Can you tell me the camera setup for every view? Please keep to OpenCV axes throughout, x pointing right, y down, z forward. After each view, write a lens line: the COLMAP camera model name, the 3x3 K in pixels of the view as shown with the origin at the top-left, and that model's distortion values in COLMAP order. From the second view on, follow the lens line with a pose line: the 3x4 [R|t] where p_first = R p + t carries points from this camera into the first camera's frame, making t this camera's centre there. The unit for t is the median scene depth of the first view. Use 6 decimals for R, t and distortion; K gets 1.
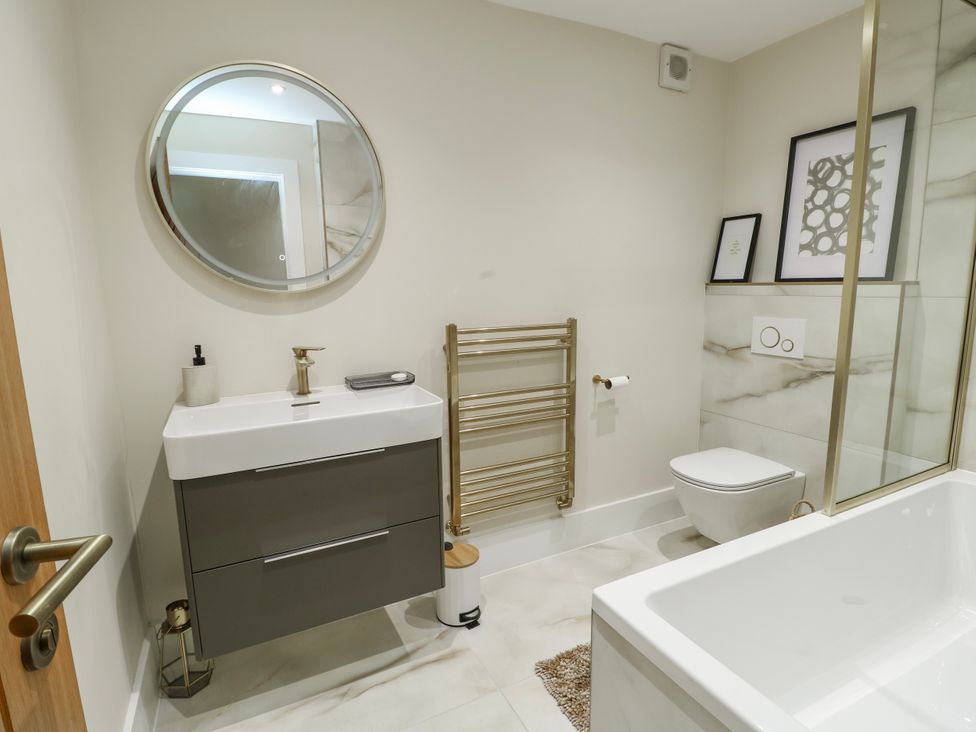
lens RADIAL K [[508.4, 0, 488.4], [0, 508.4, 365.0], [0, 0, 1]] dist [0.003783, -0.013972]
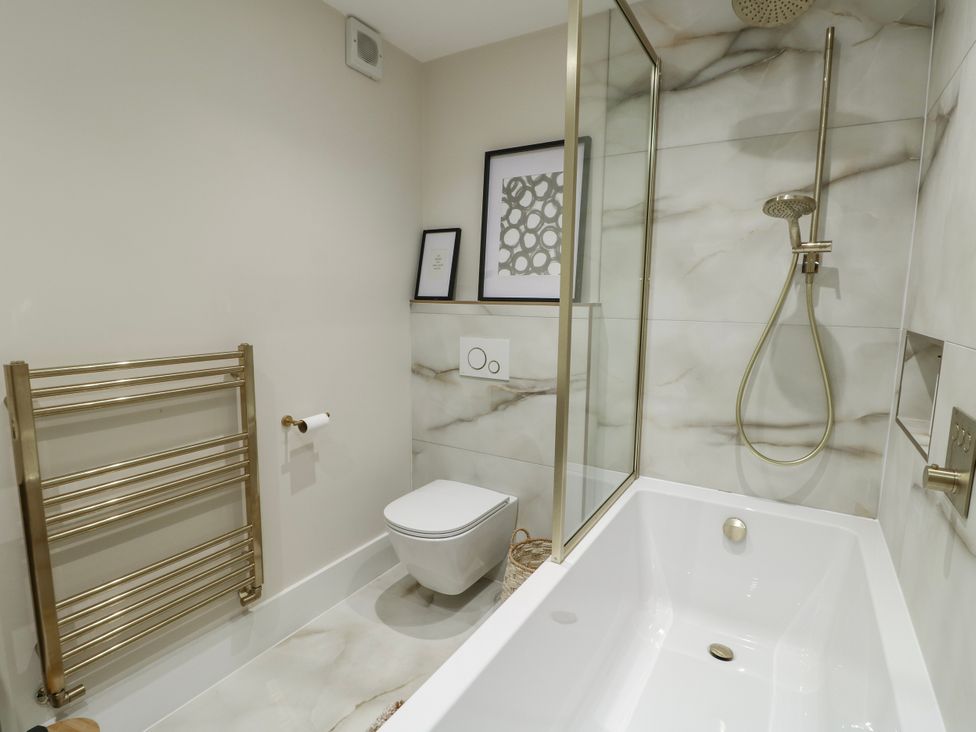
lens RADIAL K [[508.4, 0, 488.4], [0, 508.4, 365.0], [0, 0, 1]] dist [0.003783, -0.013972]
pose [[0.844172, -0.044931, 0.534186, 0.065721], [0.059036, 0.998212, -0.009333, -0.033586], [-0.532812, 0.039415, 0.845315, 0.191792]]
